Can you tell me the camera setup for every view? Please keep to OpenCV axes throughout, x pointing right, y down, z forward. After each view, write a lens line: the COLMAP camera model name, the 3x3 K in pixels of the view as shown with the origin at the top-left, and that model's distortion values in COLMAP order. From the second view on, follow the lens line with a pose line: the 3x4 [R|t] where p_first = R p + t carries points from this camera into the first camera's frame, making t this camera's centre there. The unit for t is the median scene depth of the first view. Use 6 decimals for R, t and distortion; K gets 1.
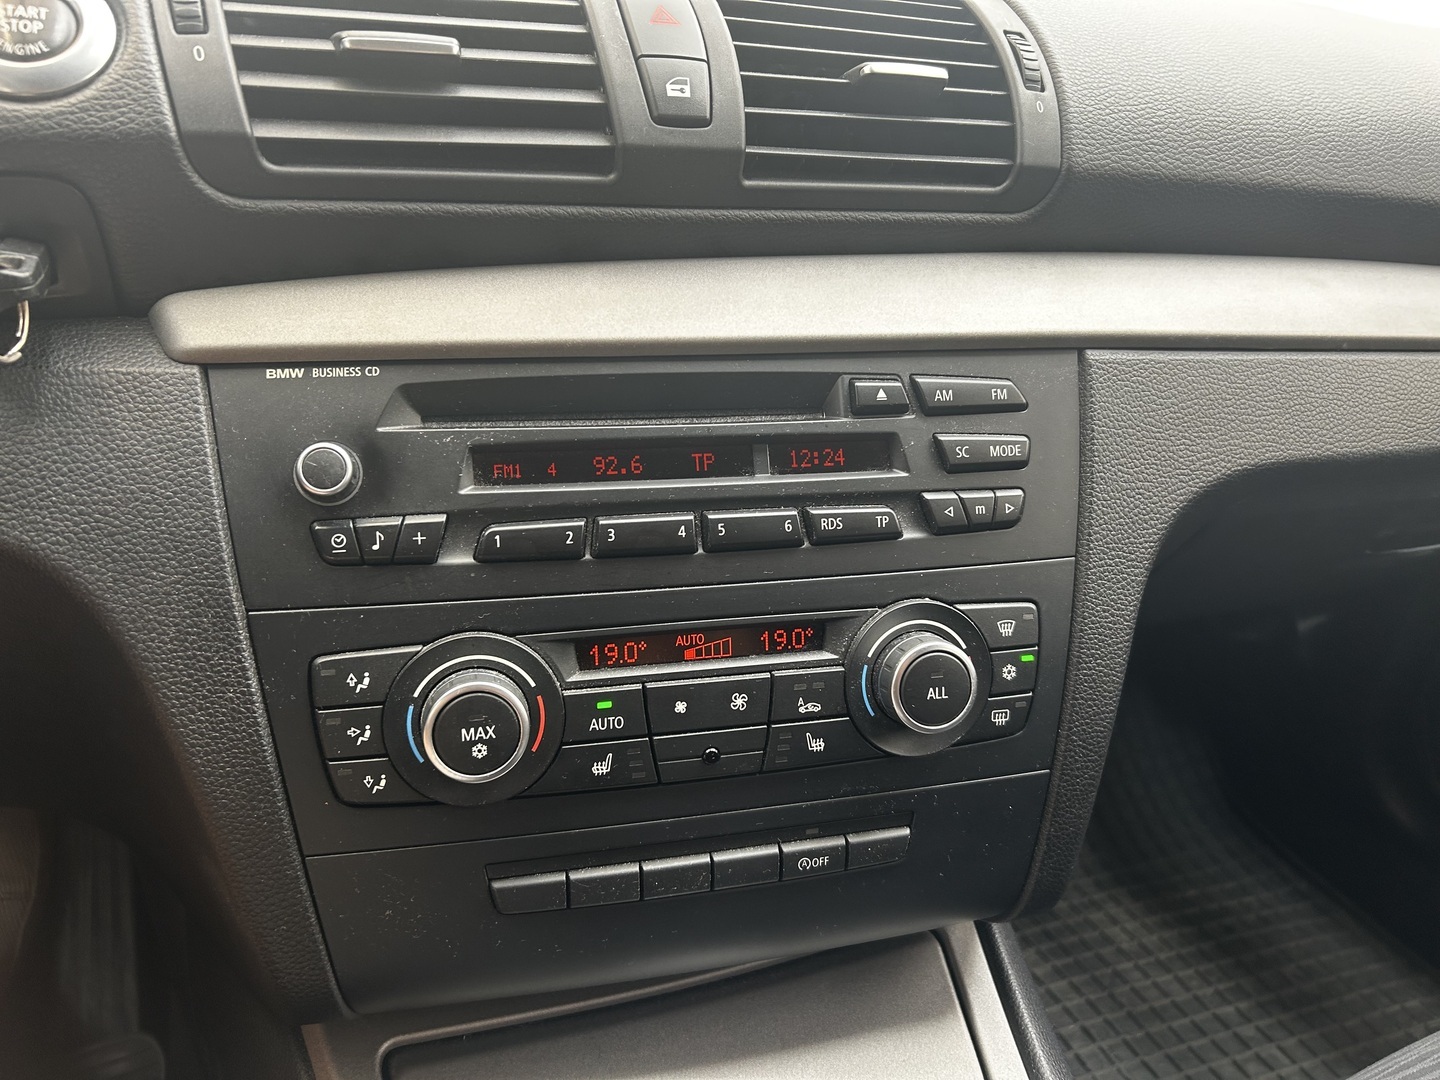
lens RADIAL K [[1037.3, 0, 720.0], [0, 1037.3, 540.0], [0, 0, 1]] dist [0.027277, -0.090487]
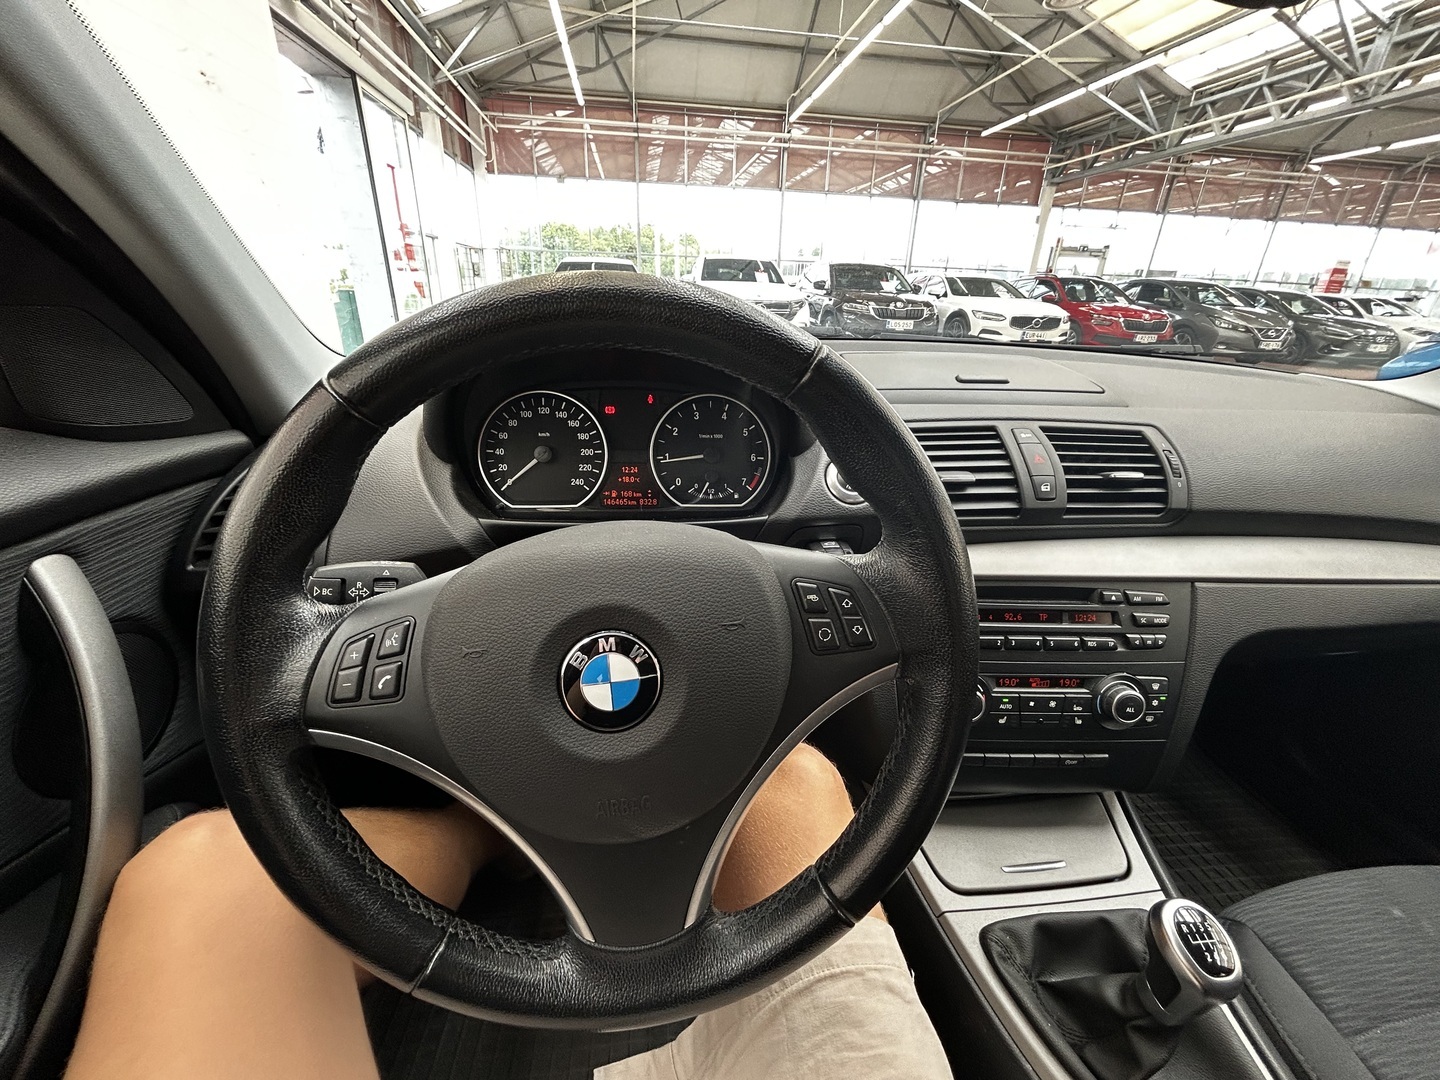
lens RADIAL K [[551.8, 0, 720.0], [0, 551.8, 540.0], [0, 0, 1]] dist [0.000279, -0.007894]
pose [[0.974574, 0.070531, -0.212674, -0.553604], [-0.069618, 0.997504, 0.011787, -0.234554], [0.212974, 0.003318, 0.977052, -0.636429]]
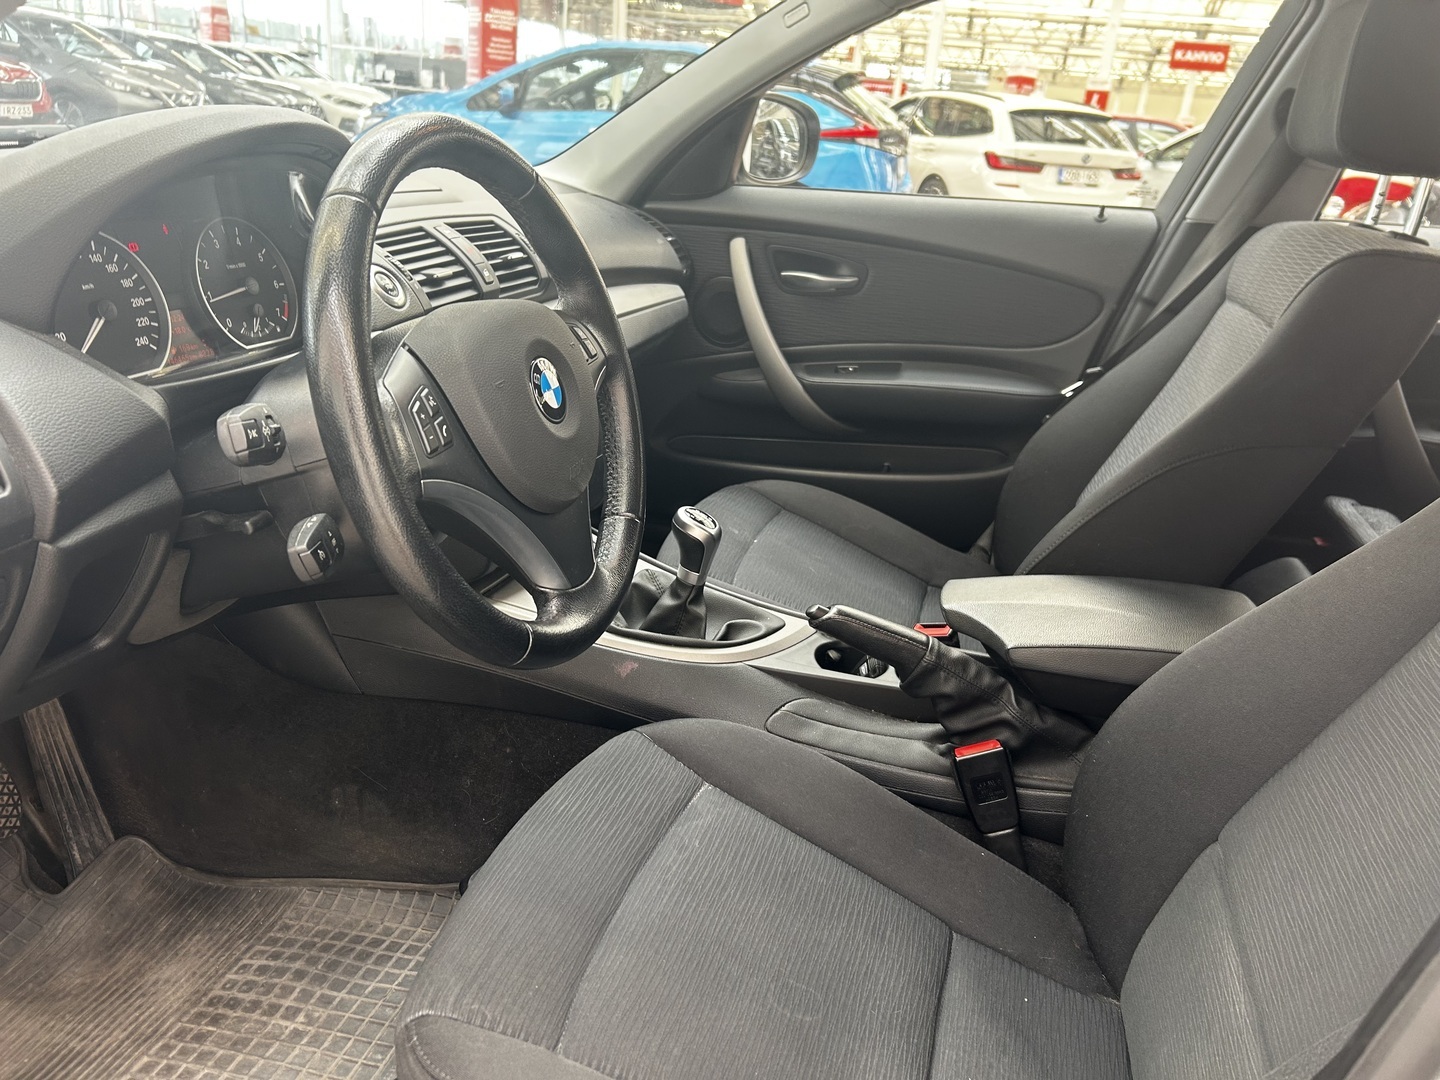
lens RADIAL K [[1037.3, 0, 720.0], [0, 1037.3, 540.0], [0, 0, 1]] dist [0.027277, -0.090487]
pose [[0.532843, -0.308890, 0.787823, -2.361204], [0.262654, 0.945386, 0.193022, -0.063623], [-0.804420, 0.104075, 0.584874, -1.420680]]
